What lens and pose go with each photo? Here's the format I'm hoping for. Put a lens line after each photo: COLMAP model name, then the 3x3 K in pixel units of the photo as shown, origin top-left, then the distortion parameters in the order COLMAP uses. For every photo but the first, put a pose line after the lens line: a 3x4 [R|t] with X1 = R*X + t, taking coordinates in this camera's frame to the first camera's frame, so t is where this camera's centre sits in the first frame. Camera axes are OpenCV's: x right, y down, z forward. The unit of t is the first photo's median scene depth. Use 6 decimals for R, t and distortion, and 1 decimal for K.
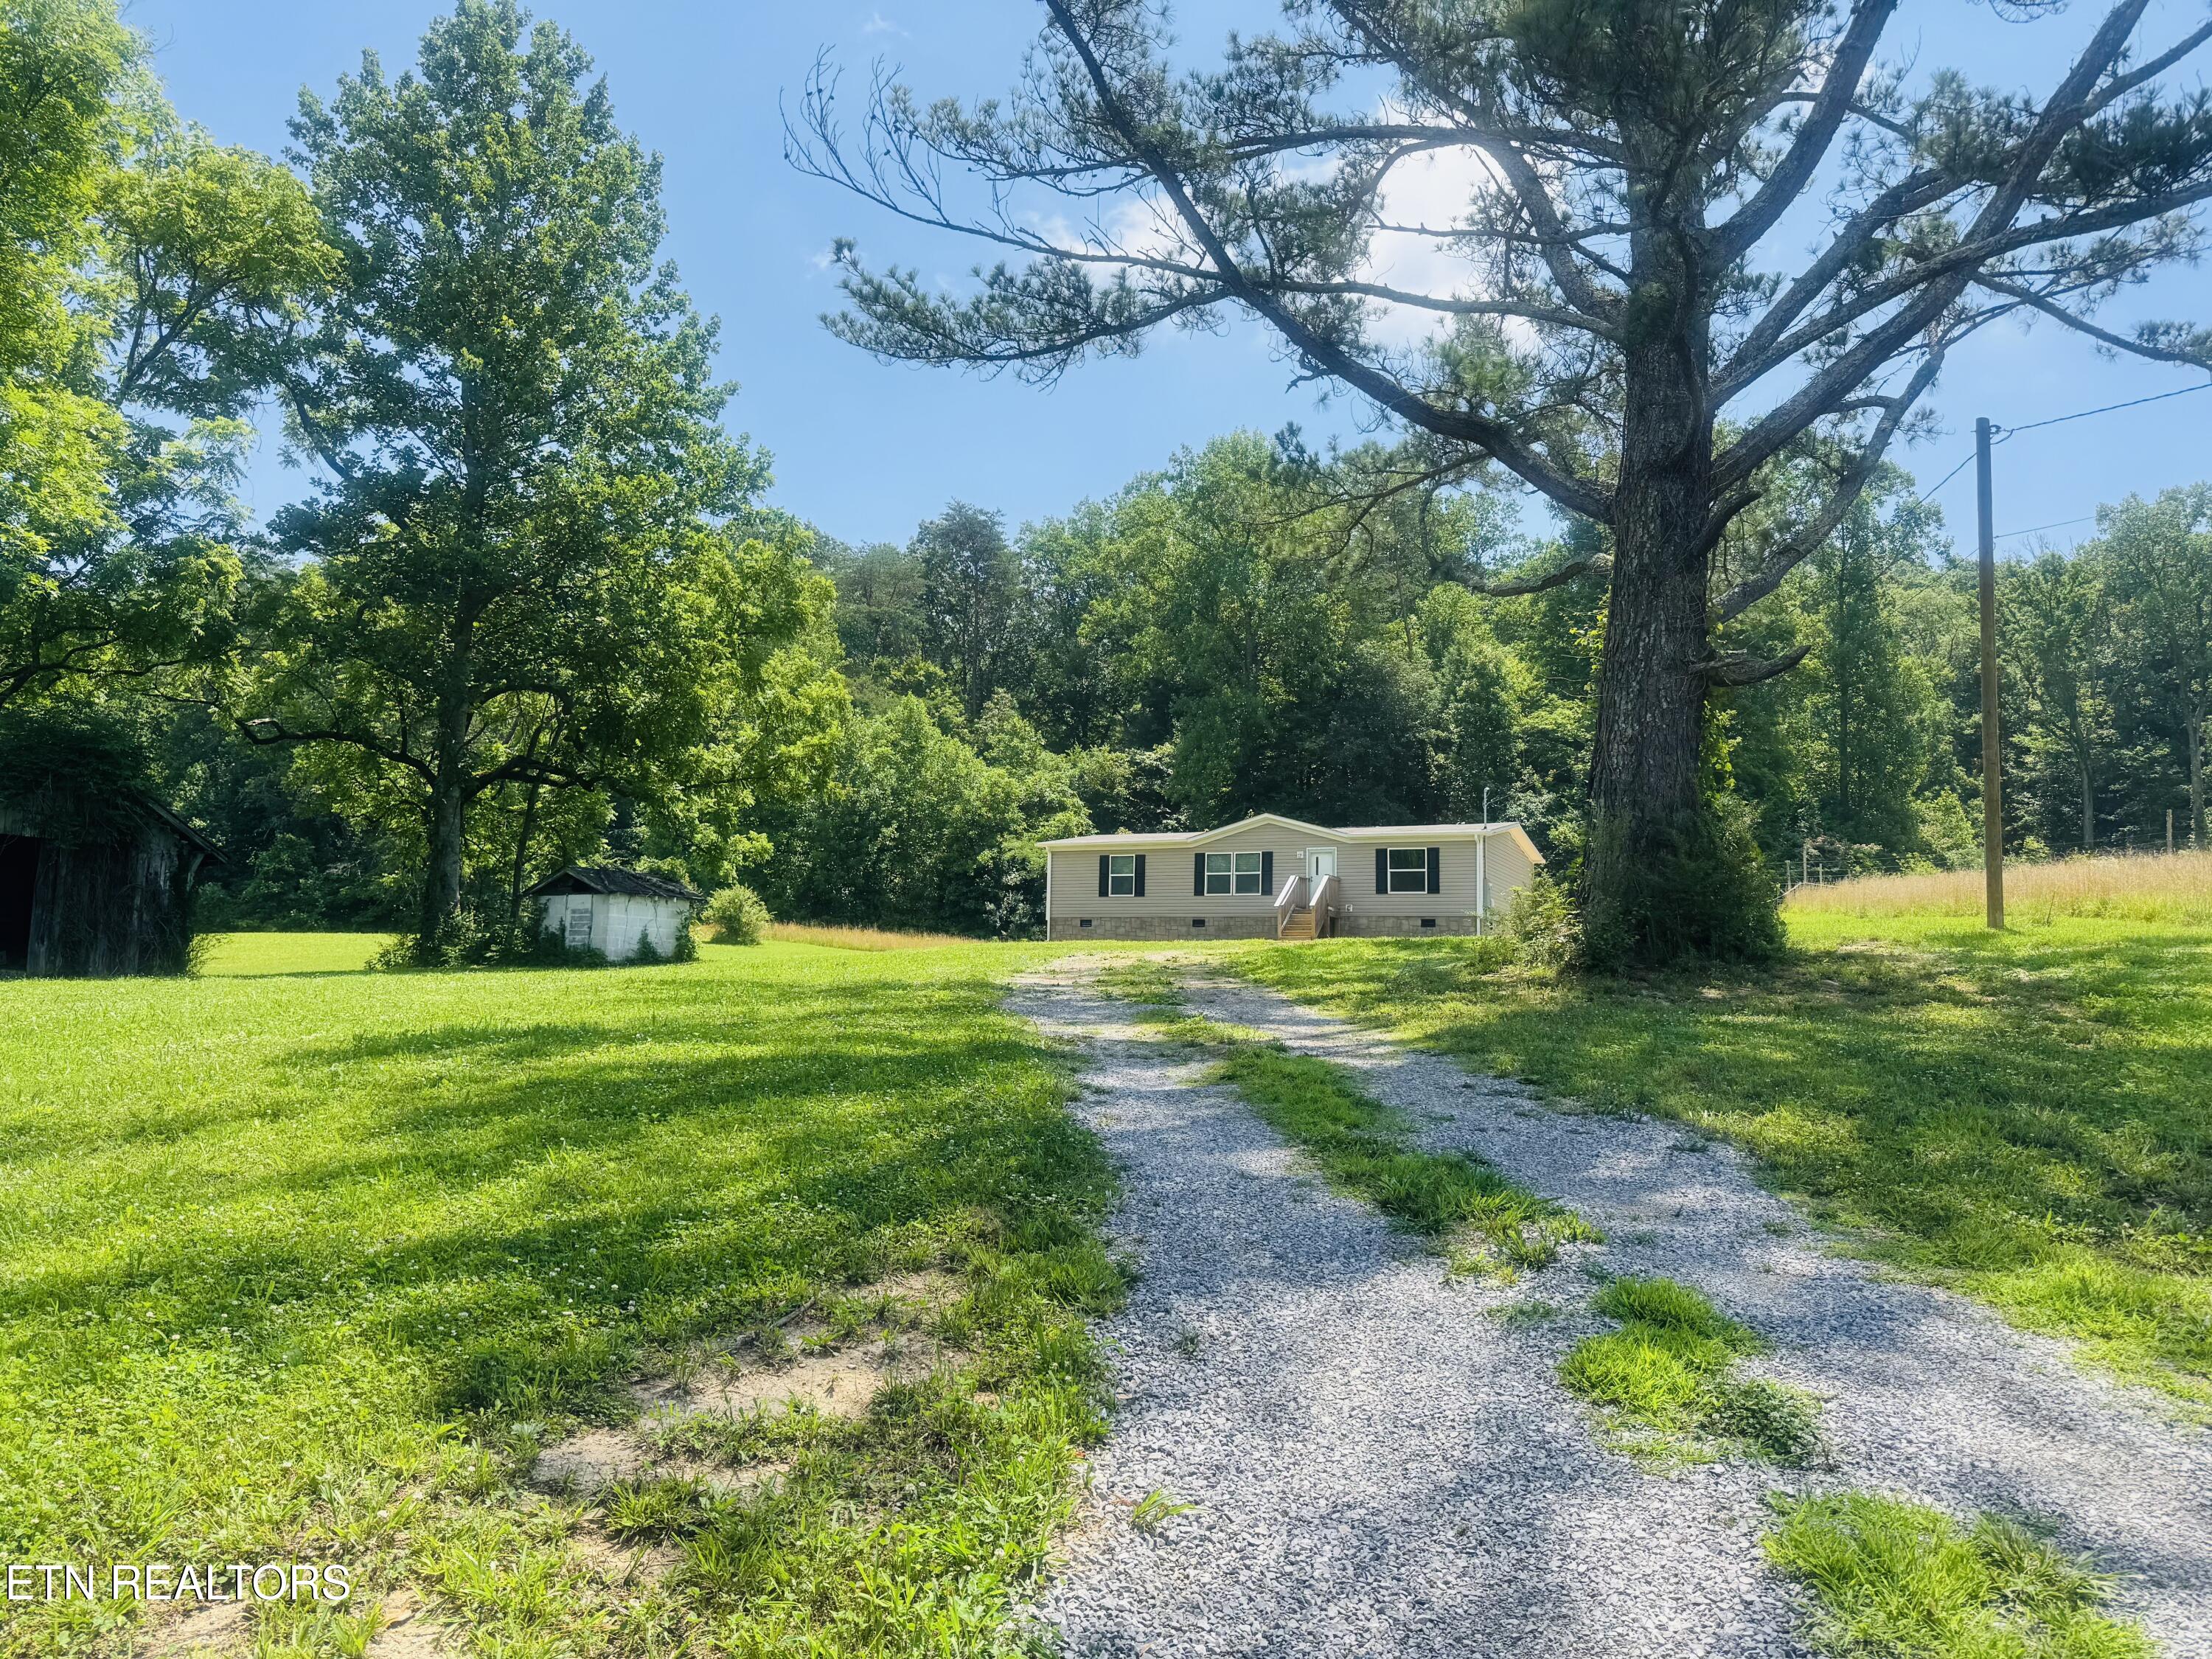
lens RADIAL K [[1504.8, 0, 1095.4], [0, 1504.8, 846.0], [0, 0, 1]] dist [0.049951, -0.081132]
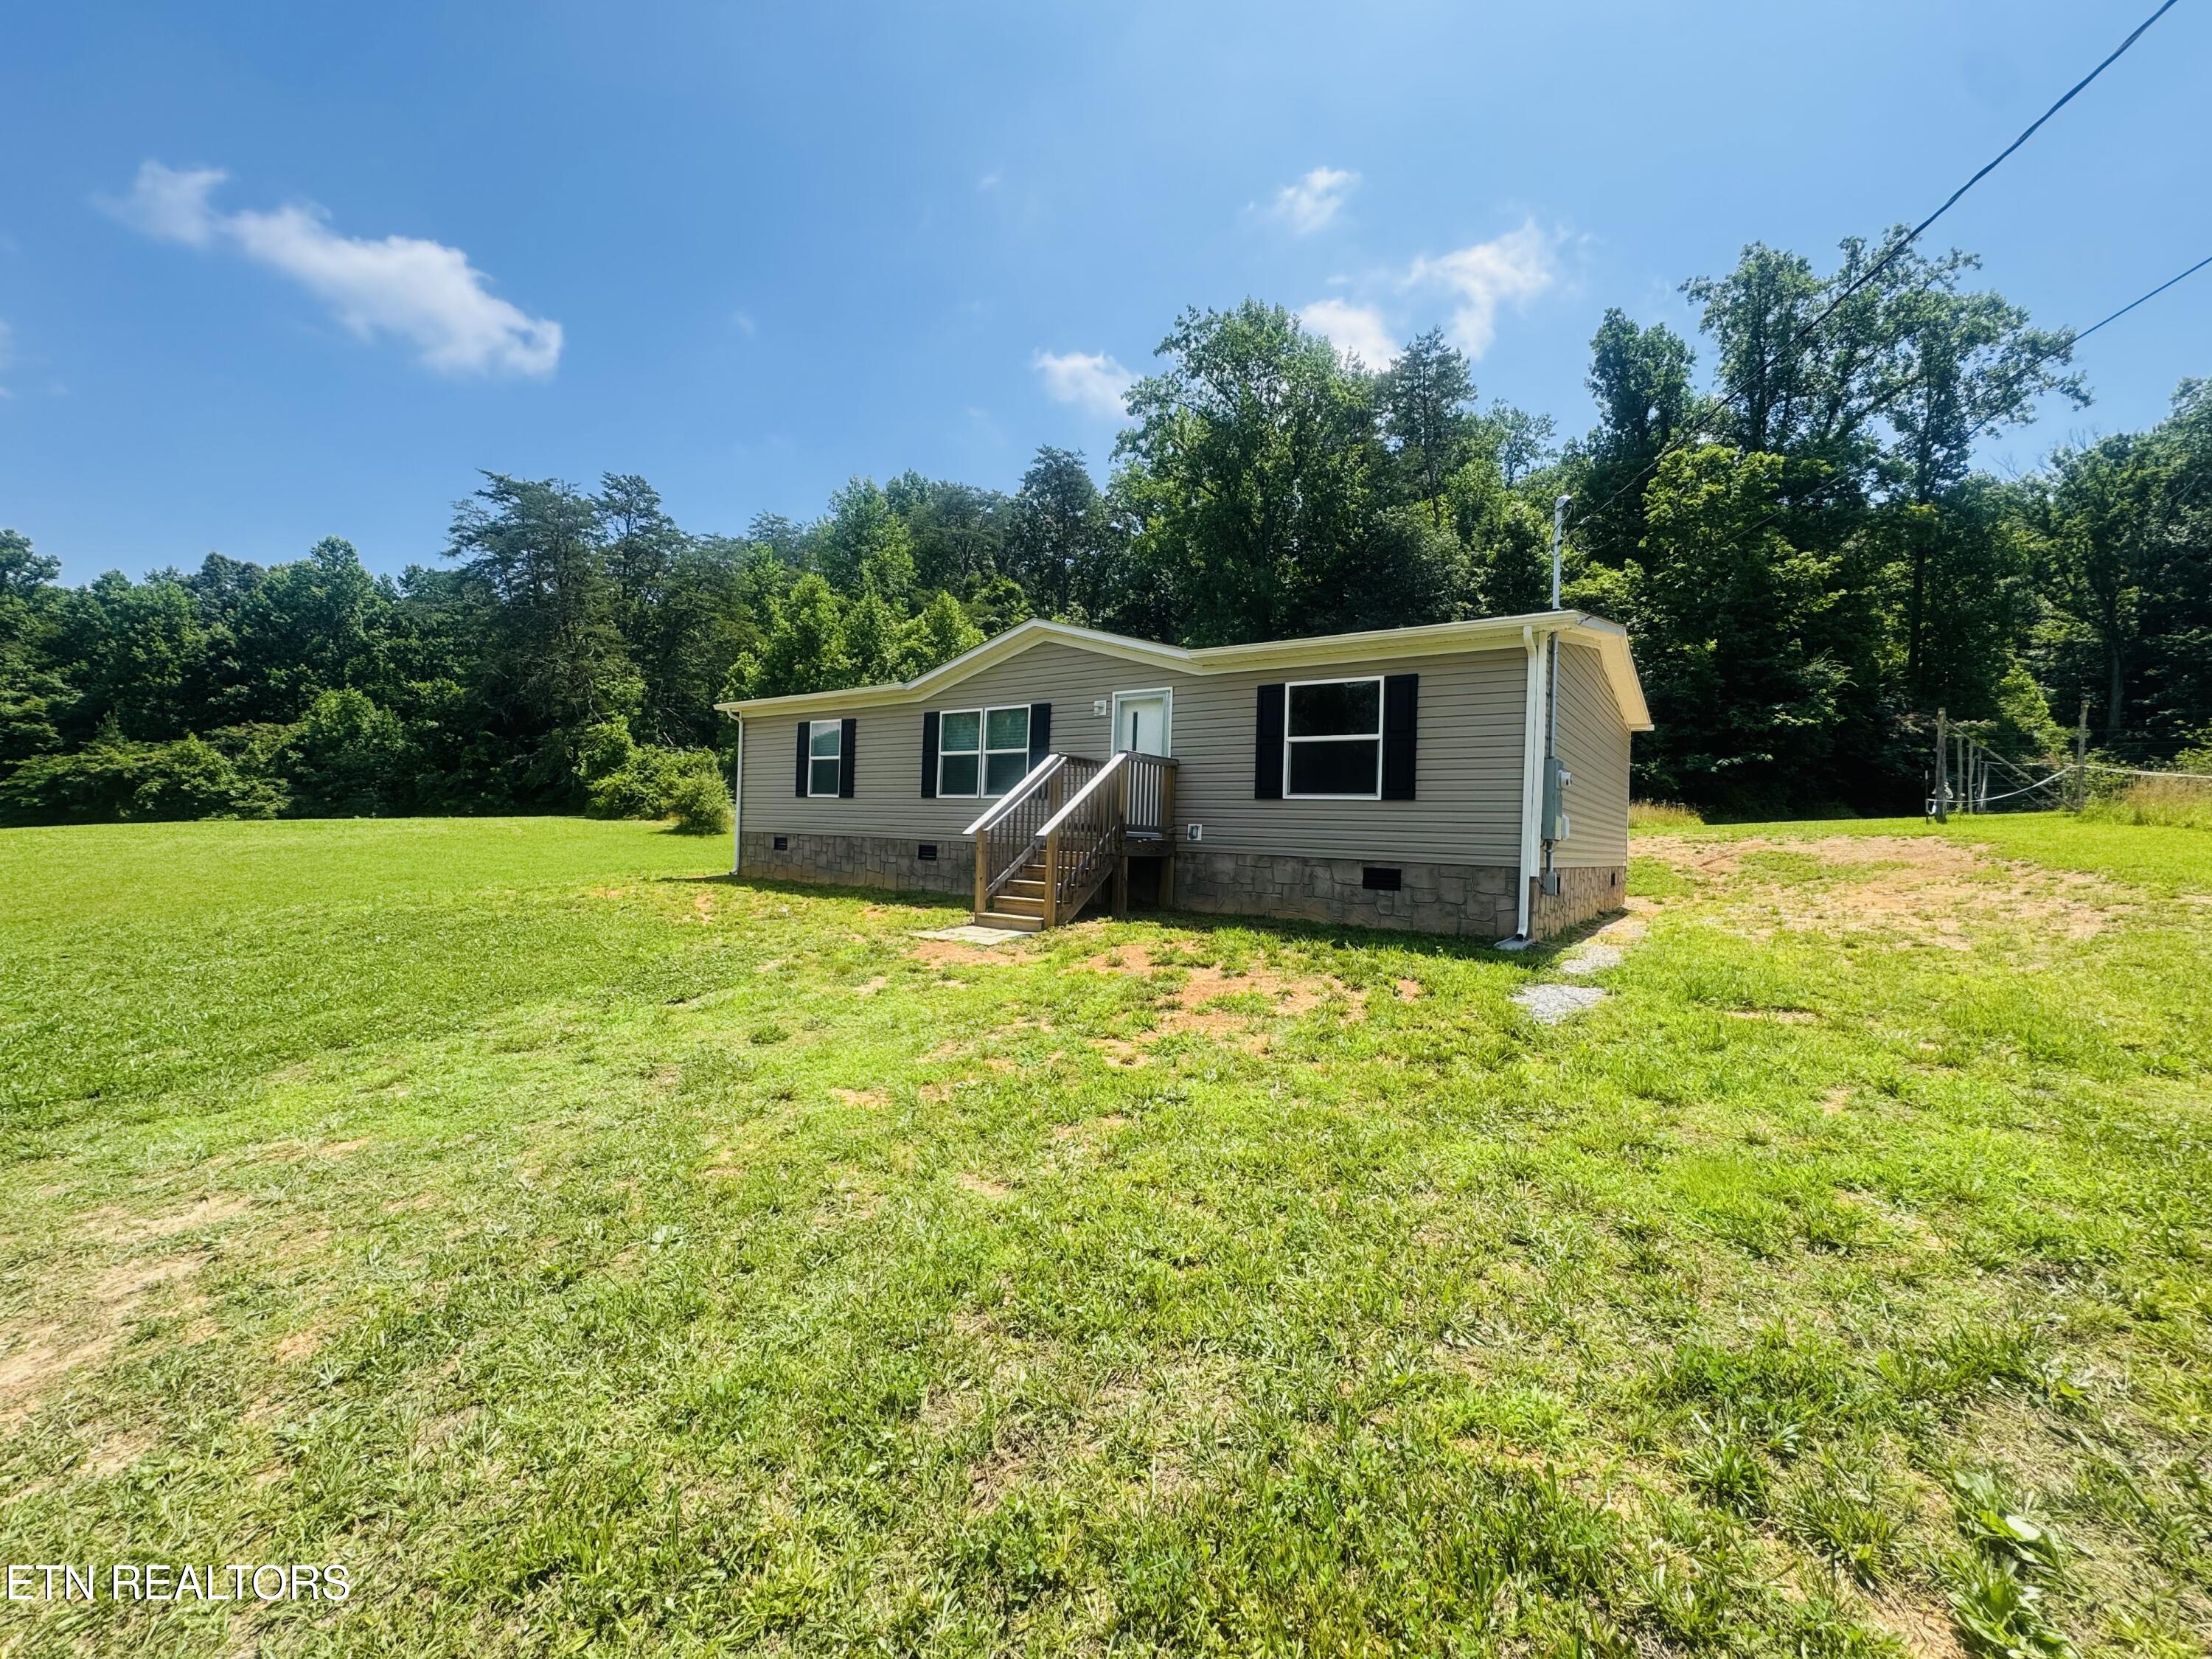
lens RADIAL K [[875.4, 0, 1113.9], [0, 875.4, 833.9], [0, 0, 1]] dist [-0.010589, 0.000103]
pose [[0.986351, 0.008039, -0.164461, 0.153561], [0.008208, 0.995165, 0.097877, 0.014690], [0.164453, -0.097891, 0.981515, 0.626160]]
